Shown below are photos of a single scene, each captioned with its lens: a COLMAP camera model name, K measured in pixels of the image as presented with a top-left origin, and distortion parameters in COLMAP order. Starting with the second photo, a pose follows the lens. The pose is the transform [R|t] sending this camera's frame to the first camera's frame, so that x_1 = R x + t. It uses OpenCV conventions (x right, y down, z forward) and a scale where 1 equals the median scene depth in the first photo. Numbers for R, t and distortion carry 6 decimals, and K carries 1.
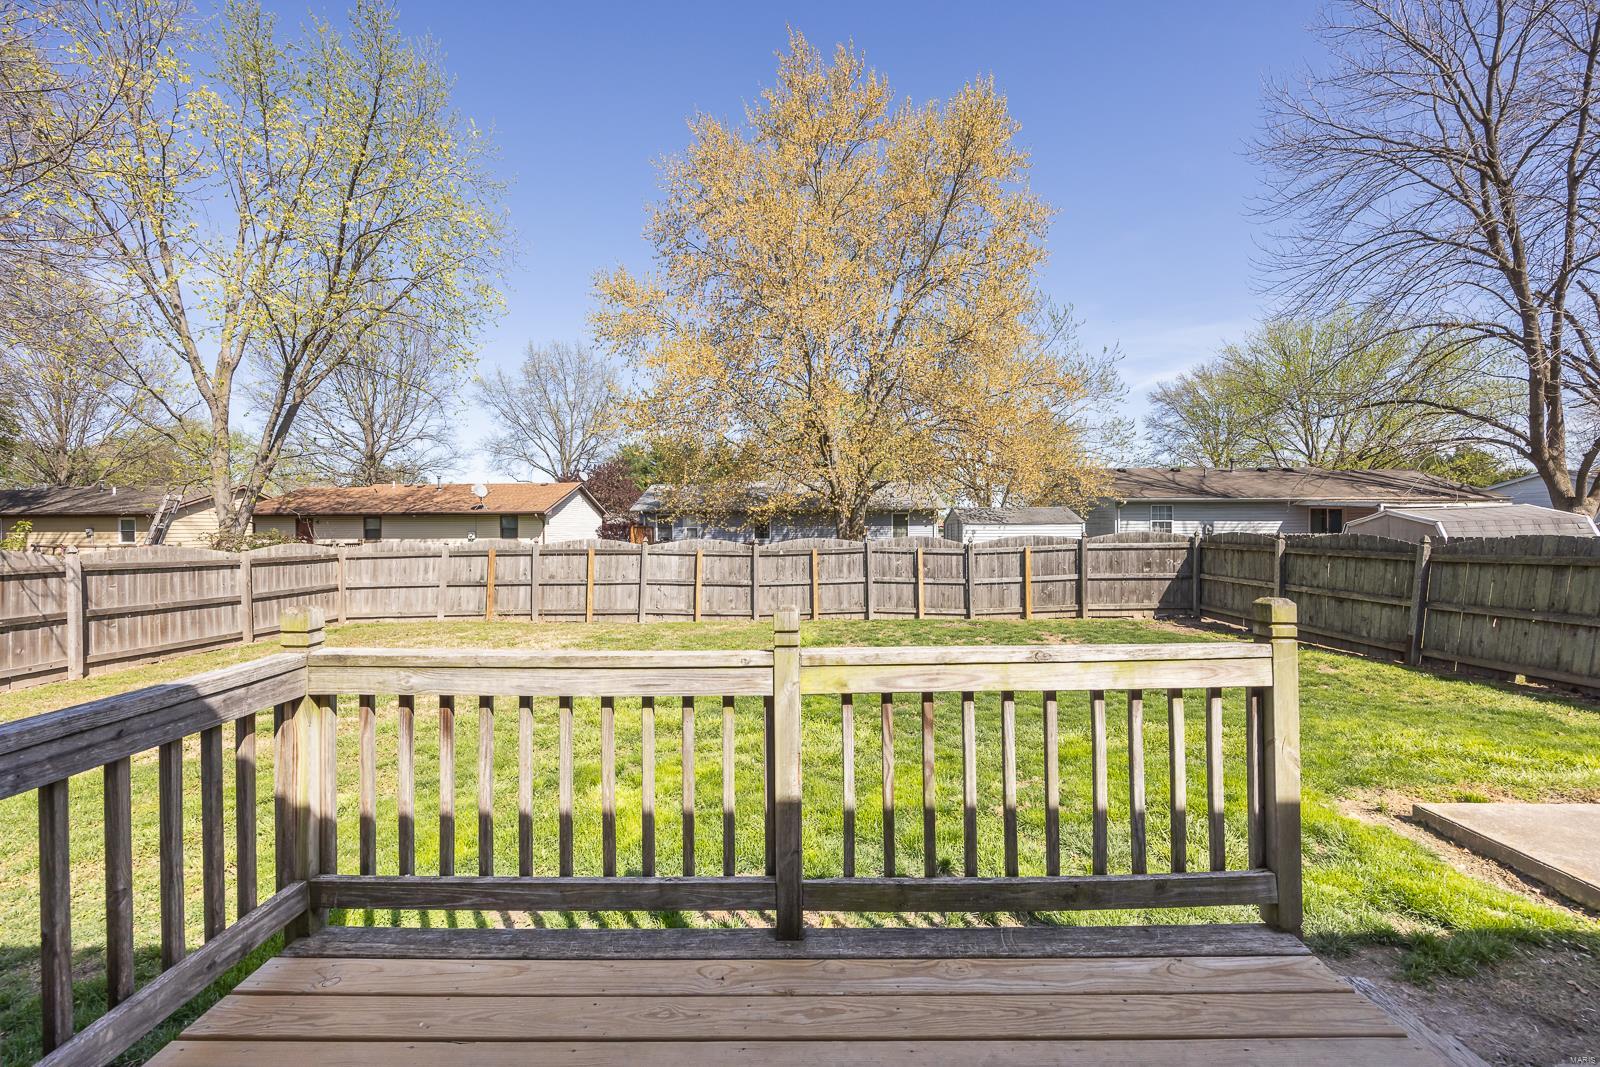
lens RADIAL K [[652.7, 0, 791.5], [0, 652.7, 532.5], [0, 0, 1]] dist [-0.003874, 0.000222]
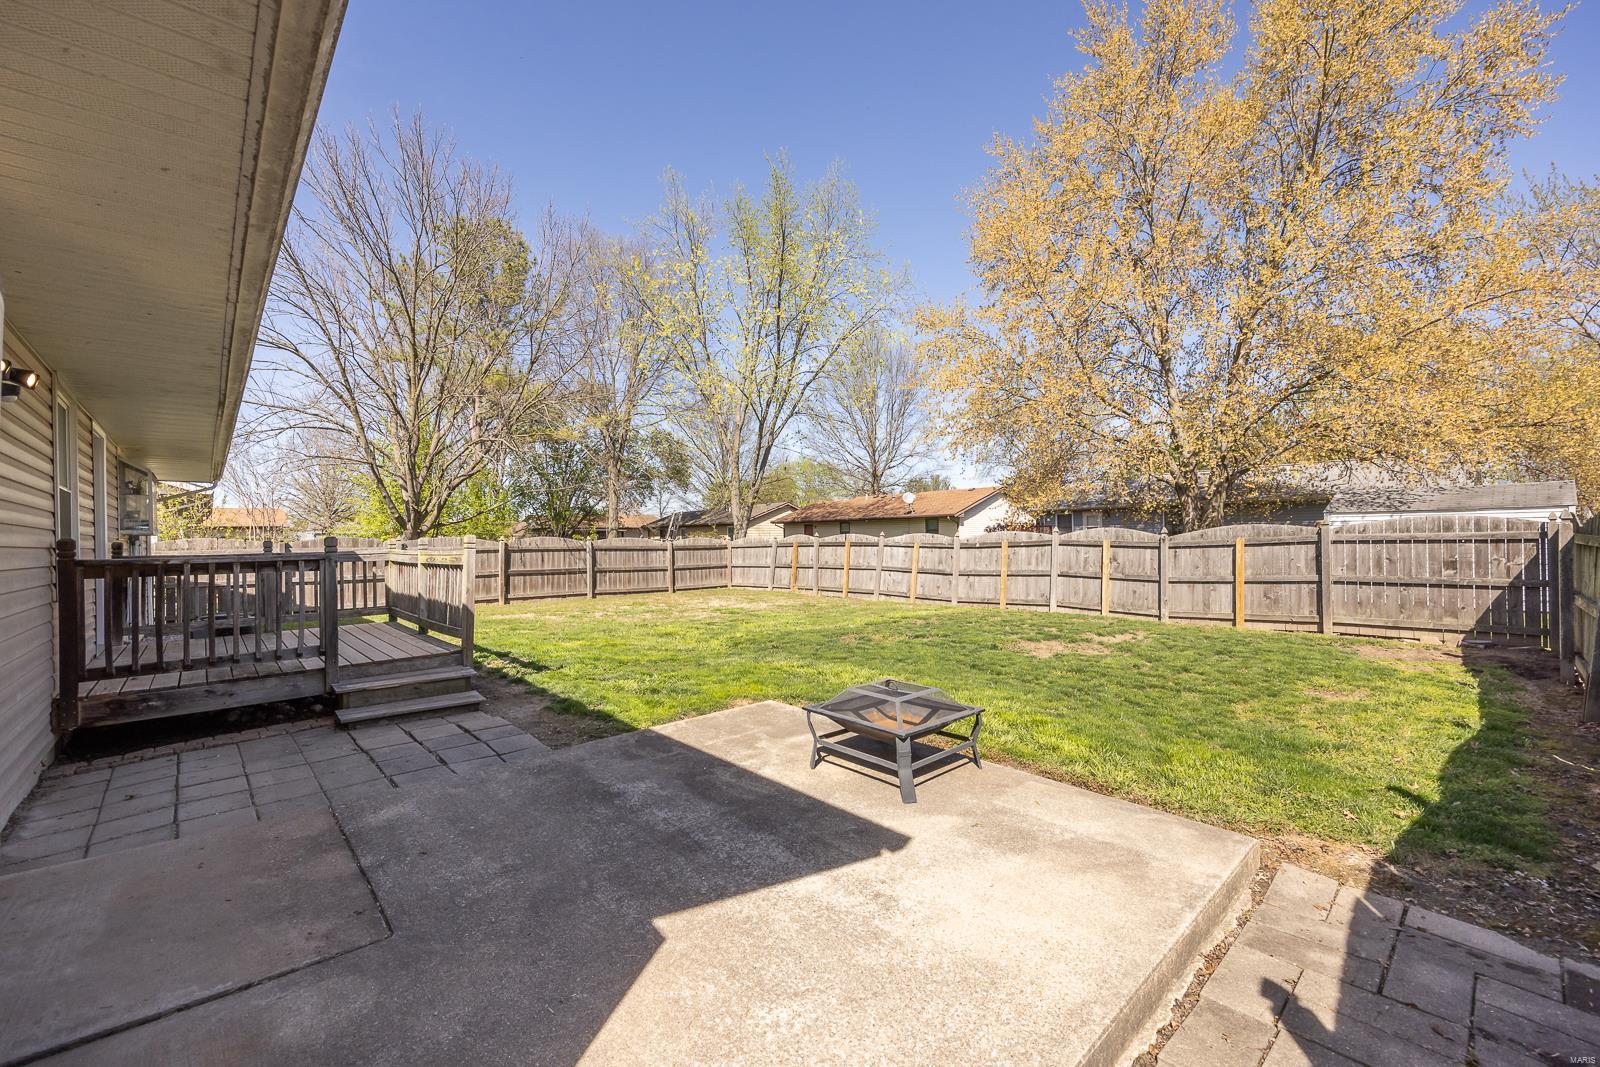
lens RADIAL K [[652.7, 0, 786.4], [0, 652.7, 538.9], [0, 0, 1]] dist [-0.003874, 0.000222]
pose [[0.675627, -0.001648, -0.737242, 0.572931], [0.003896, 0.999992, 0.001336, 0.019526], [0.737234, -0.003775, 0.675627, 0.045766]]
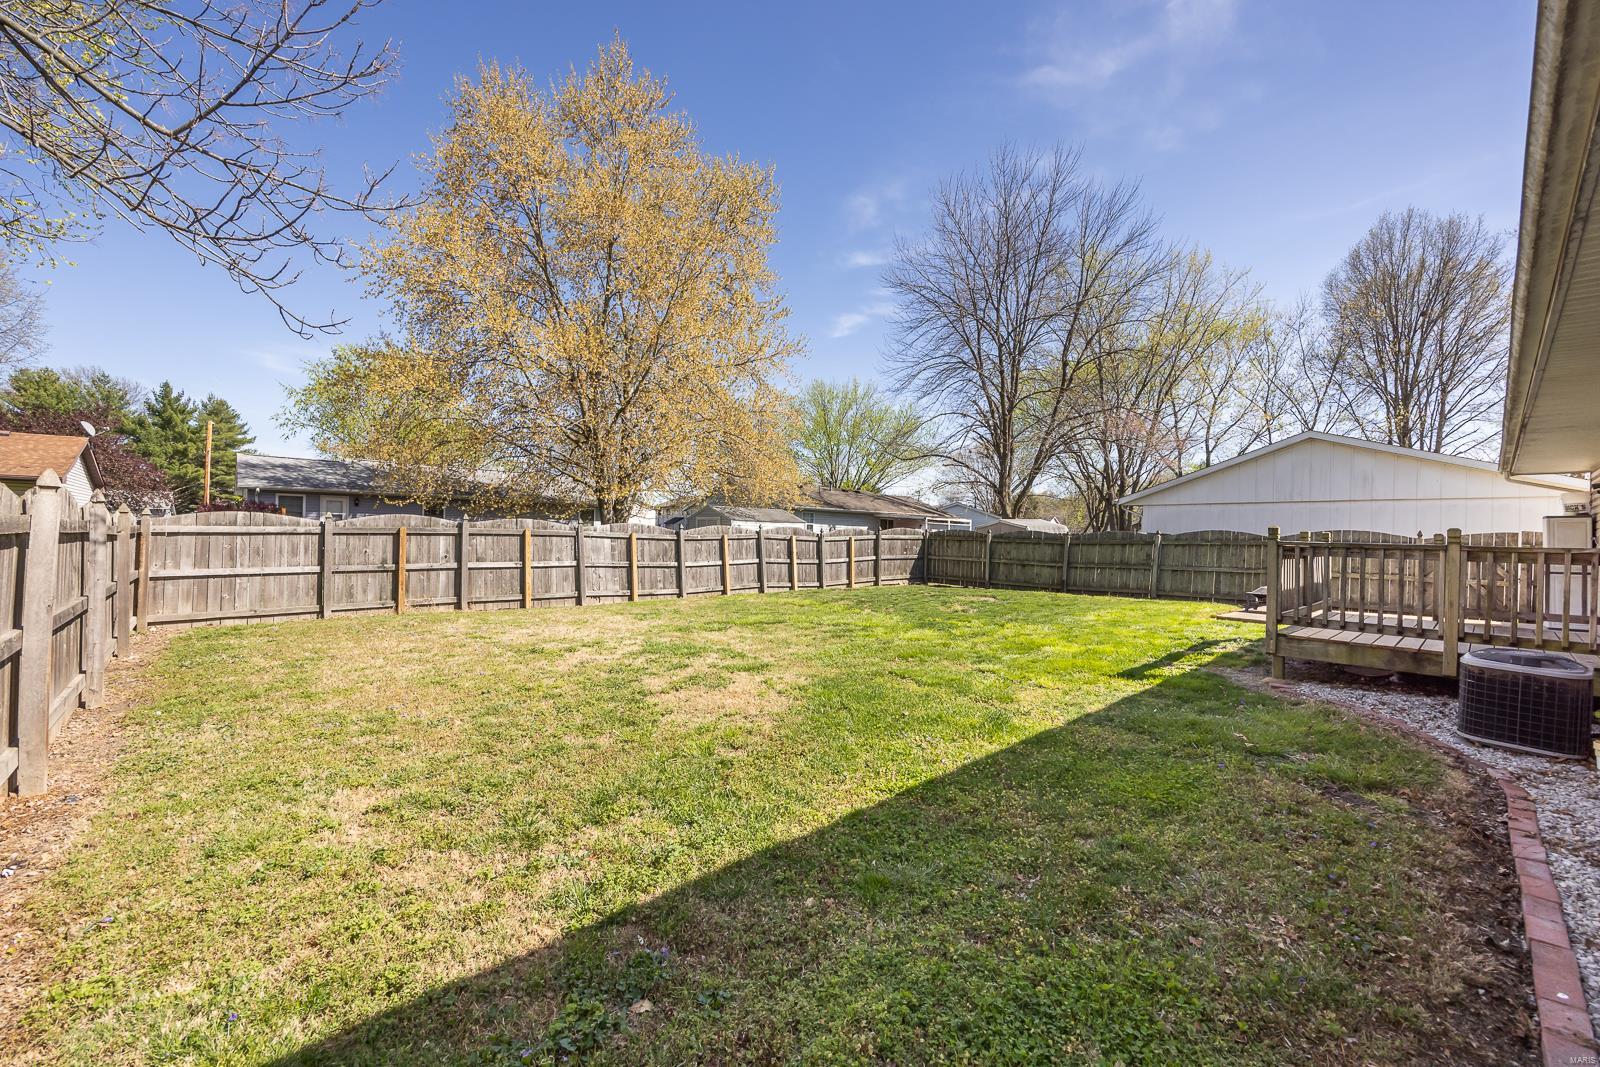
lens RADIAL K [[652.7, 0, 803.8], [0, 652.7, 537.3], [0, 0, 1]] dist [-0.003874, 0.000222]
pose [[0.722461, 0.018635, 0.691160, -0.682092], [-0.019971, 0.999782, -0.006080, 0.034181], [-0.691123, -0.009410, 0.722676, 0.055523]]
